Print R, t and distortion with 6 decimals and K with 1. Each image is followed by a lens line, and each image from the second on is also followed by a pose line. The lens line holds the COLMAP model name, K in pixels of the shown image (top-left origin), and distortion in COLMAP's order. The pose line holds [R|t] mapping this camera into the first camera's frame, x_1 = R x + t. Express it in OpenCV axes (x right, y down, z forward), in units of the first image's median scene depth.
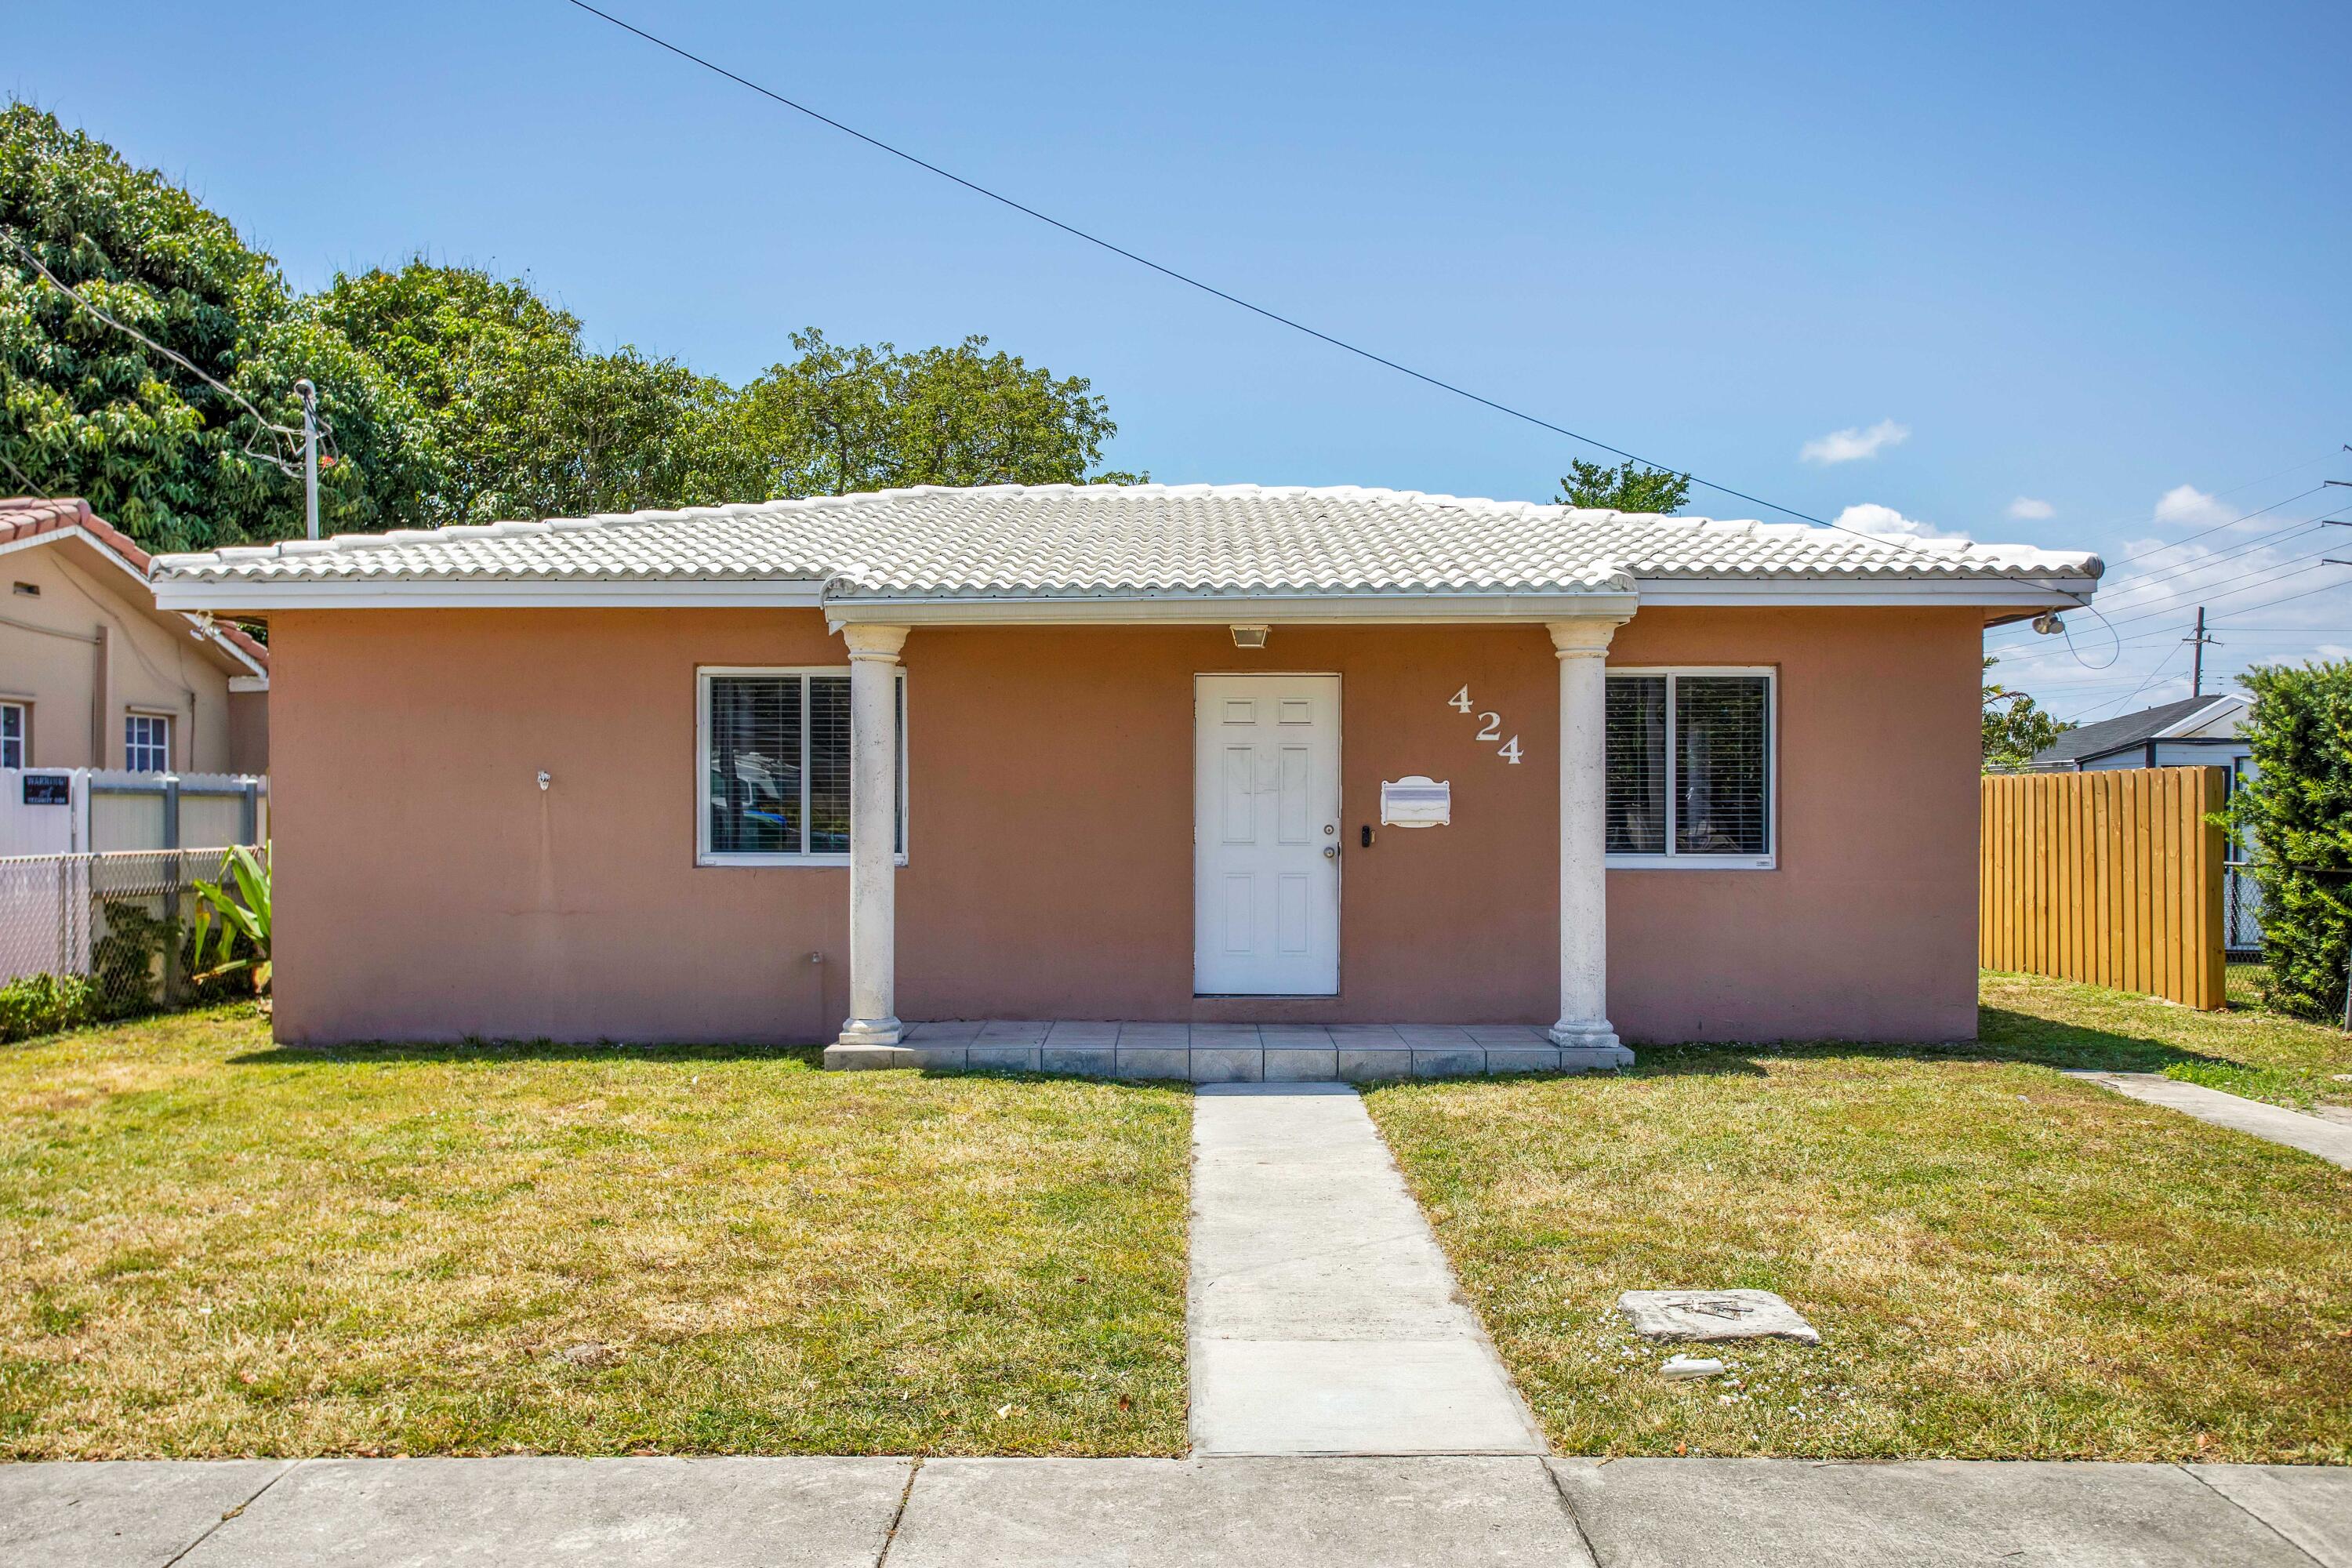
lens RADIAL K [[2089.9, 0, 1195.7], [0, 2089.9, 831.2], [0, 0, 1]] dist [0.048159, 0.024447]
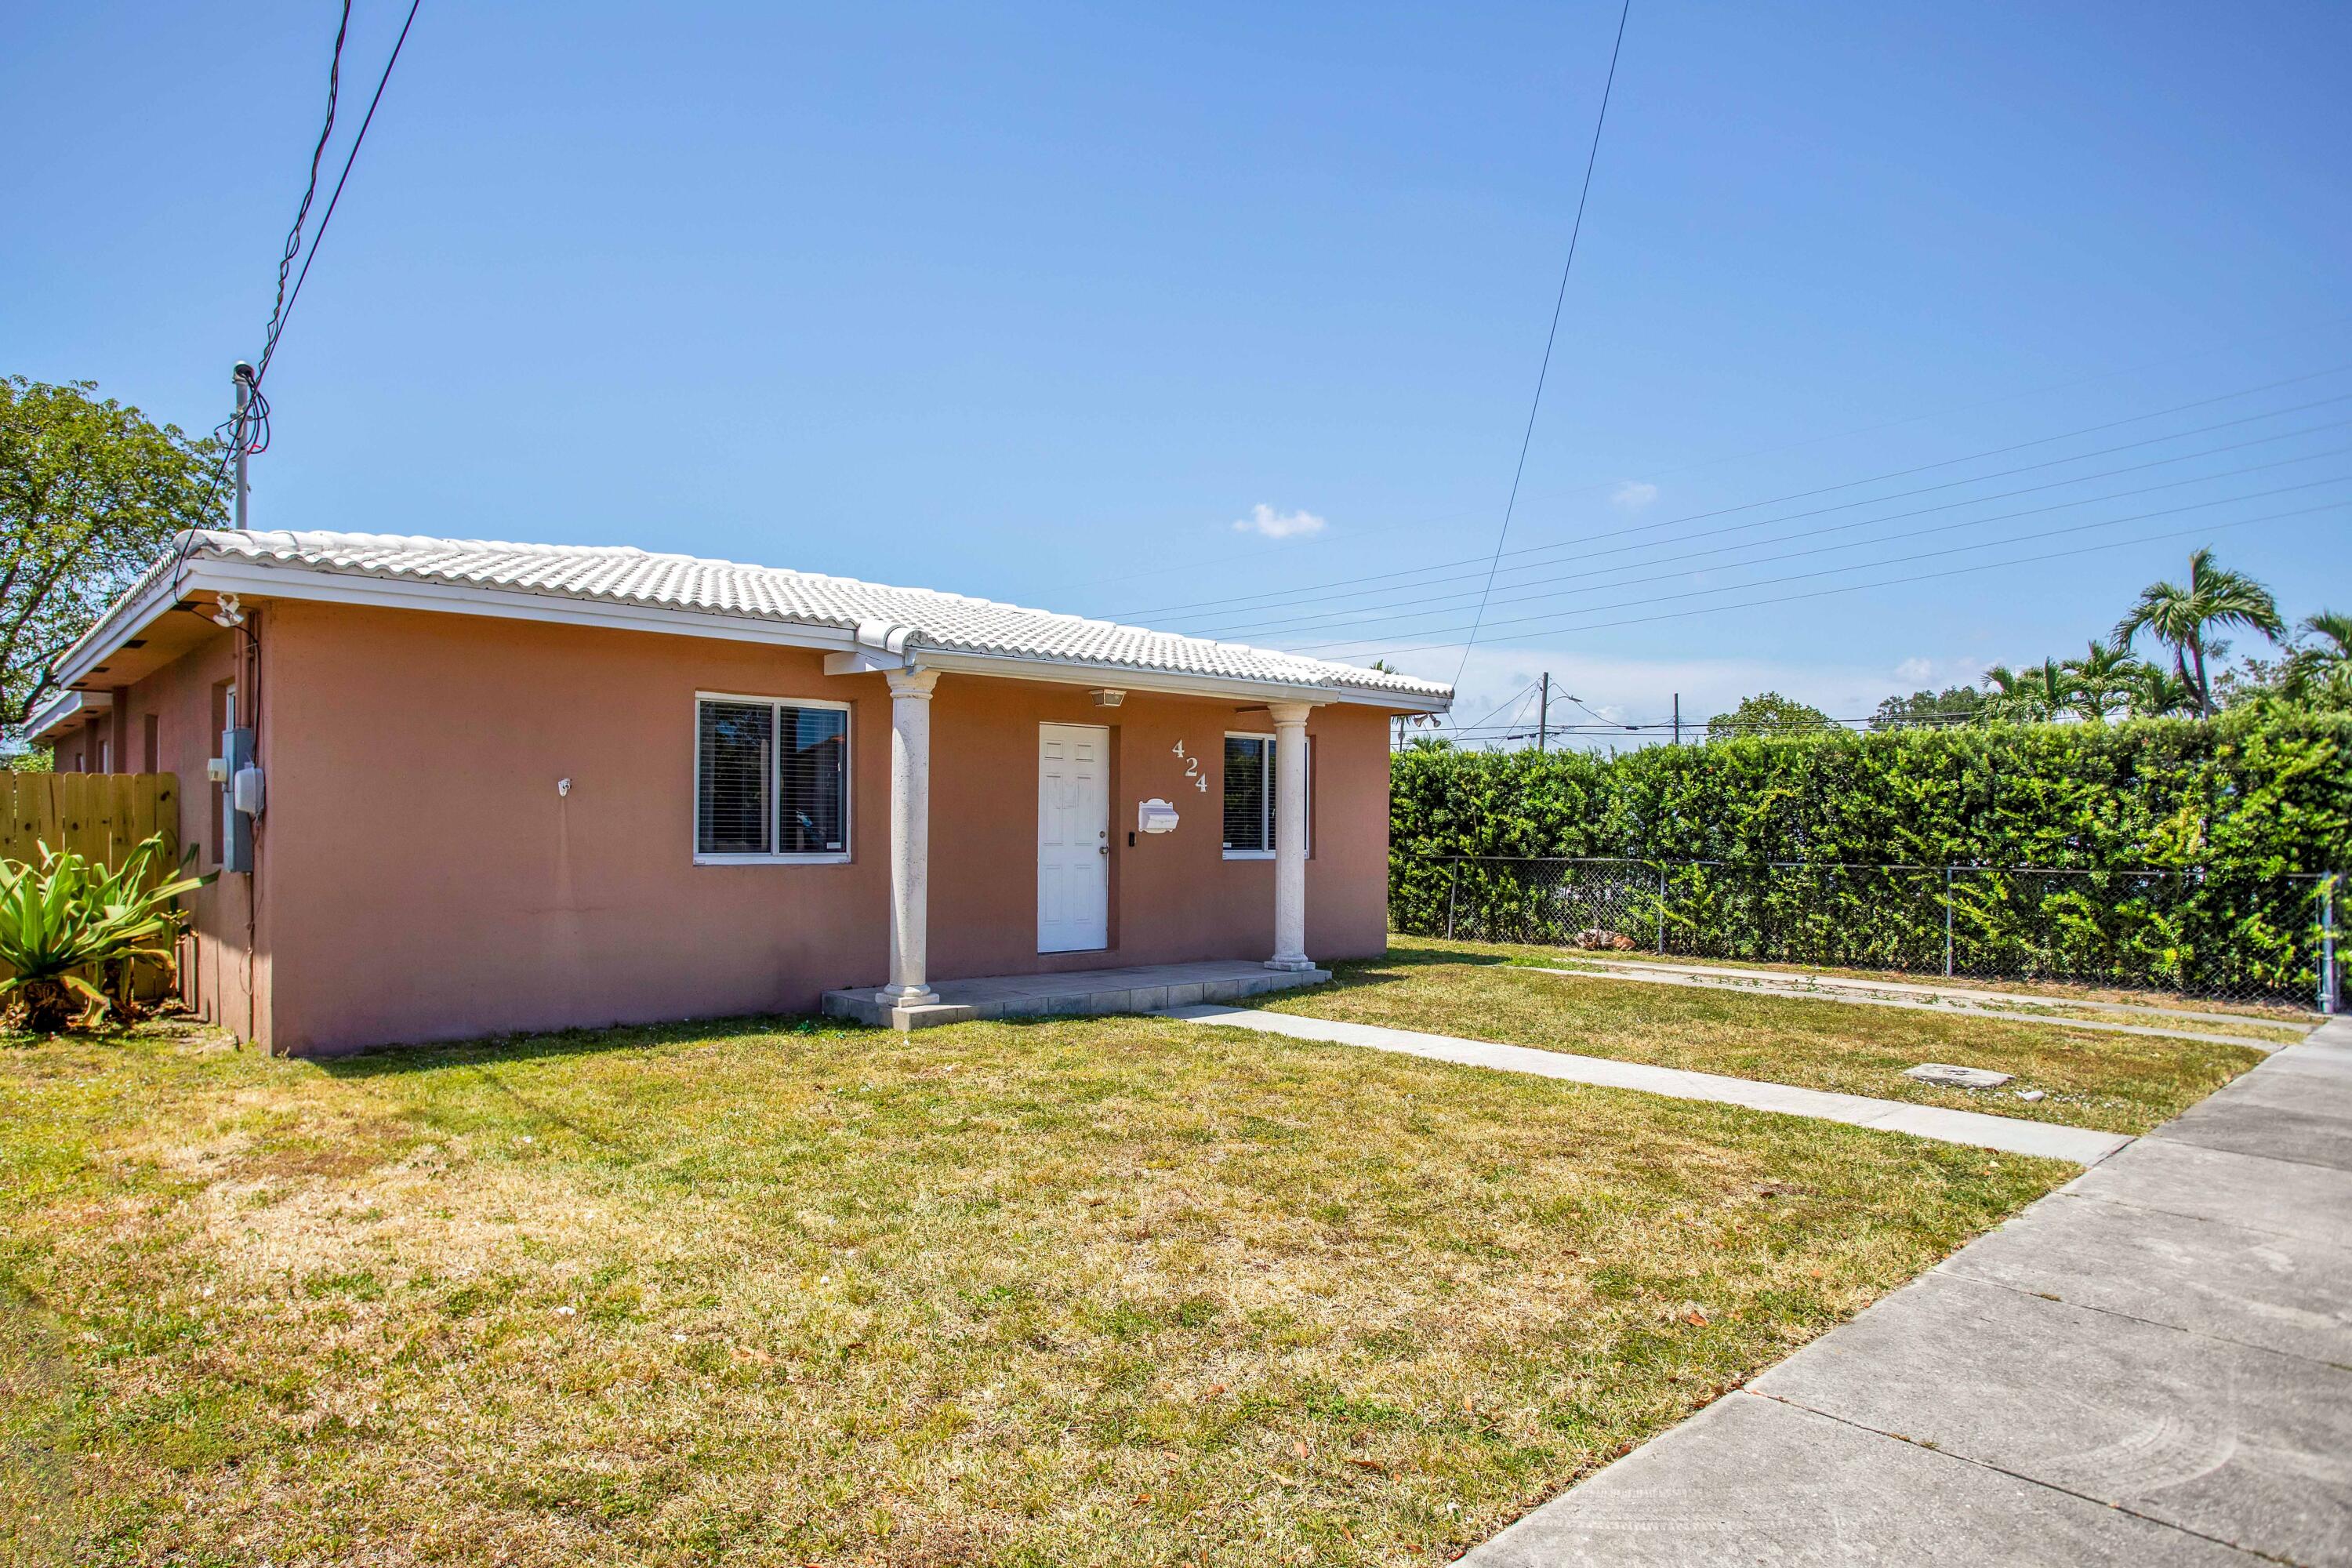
lens RADIAL K [[1410.3, 0, 1175.6], [0, 1410.3, 828.7], [0, 0, 1]] dist [-0.007505, -0.000353]
pose [[0.721900, 0.004029, 0.691985, -0.578744], [0.001337, 0.999973, -0.007216, 0.002326], [-0.691996, 0.006134, 0.721875, 0.266570]]
